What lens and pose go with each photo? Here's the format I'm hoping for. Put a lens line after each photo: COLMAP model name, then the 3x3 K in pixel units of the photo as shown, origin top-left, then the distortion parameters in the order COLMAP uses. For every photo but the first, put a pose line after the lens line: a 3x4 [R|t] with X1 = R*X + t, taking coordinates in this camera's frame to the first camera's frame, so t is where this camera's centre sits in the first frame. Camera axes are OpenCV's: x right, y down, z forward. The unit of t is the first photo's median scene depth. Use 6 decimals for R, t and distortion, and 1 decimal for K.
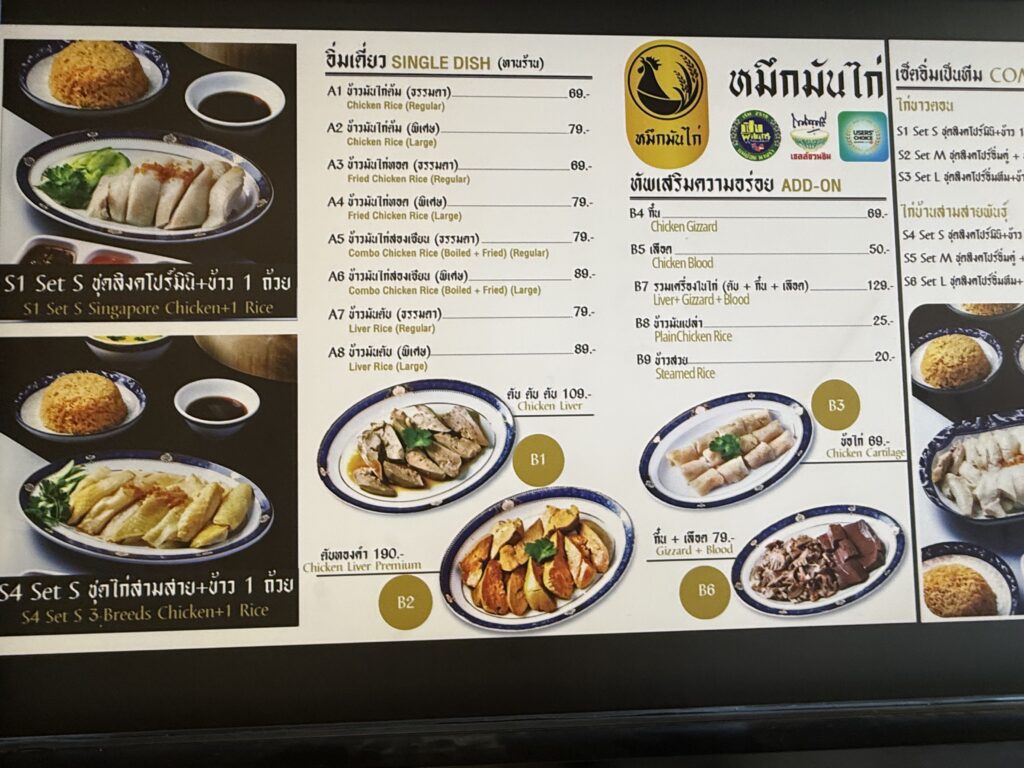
lens RADIAL K [[643.4, 0, 515.0], [0, 643.4, 386.3], [0, 0, 1]] dist [0.001906, -0.000847]
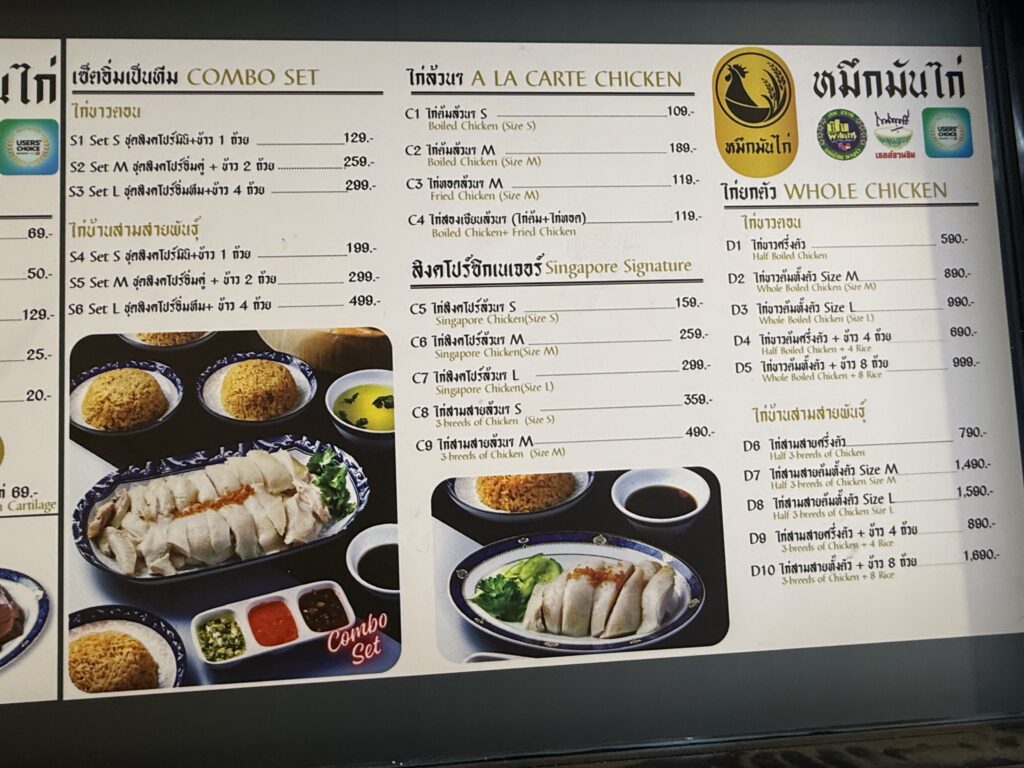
lens RADIAL K [[643.4, 0, 512.1], [0, 643.4, 387.8], [0, 0, 1]] dist [0.001906, -0.000847]
pose [[0.999470, -0.022439, 0.023573, 1.210376], [0.022774, 0.999642, -0.014045, -0.029724], [-0.023250, 0.014575, 0.999623, 0.105714]]
